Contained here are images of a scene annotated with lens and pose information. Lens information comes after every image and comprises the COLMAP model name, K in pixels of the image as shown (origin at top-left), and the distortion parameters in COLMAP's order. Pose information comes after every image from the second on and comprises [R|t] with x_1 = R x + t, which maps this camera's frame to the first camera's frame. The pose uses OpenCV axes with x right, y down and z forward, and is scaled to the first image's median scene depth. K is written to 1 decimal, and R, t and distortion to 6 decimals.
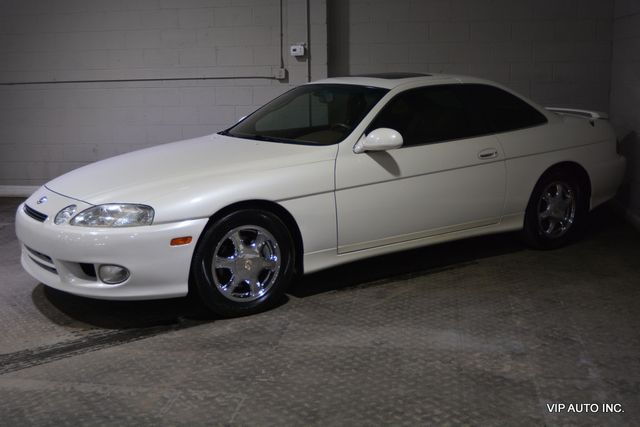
lens RADIAL K [[799.9, 0, 332.3], [0, 799.9, 221.5], [0, 0, 1]] dist [-0.052508, 0.000000]
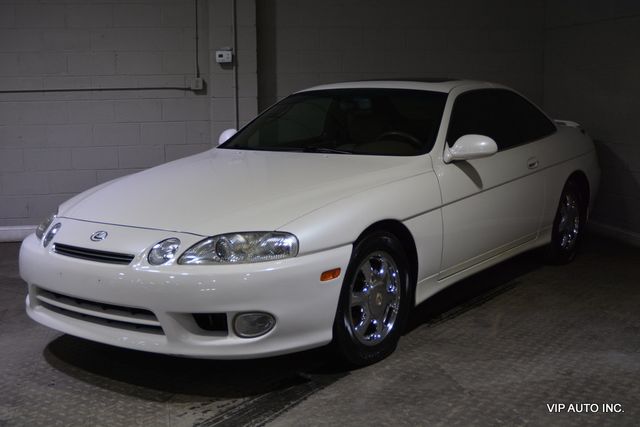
lens RADIAL K [[866.4, 0, 323.3], [0, 866.4, 215.5], [0, 0, 1]] dist [-0.041665, 0.000000]
pose [[0.927692, -0.048837, 0.370140, -0.440360], [0.069292, 0.996705, -0.042160, 0.001602], [-0.366861, 0.064759, 0.928019, 0.172738]]
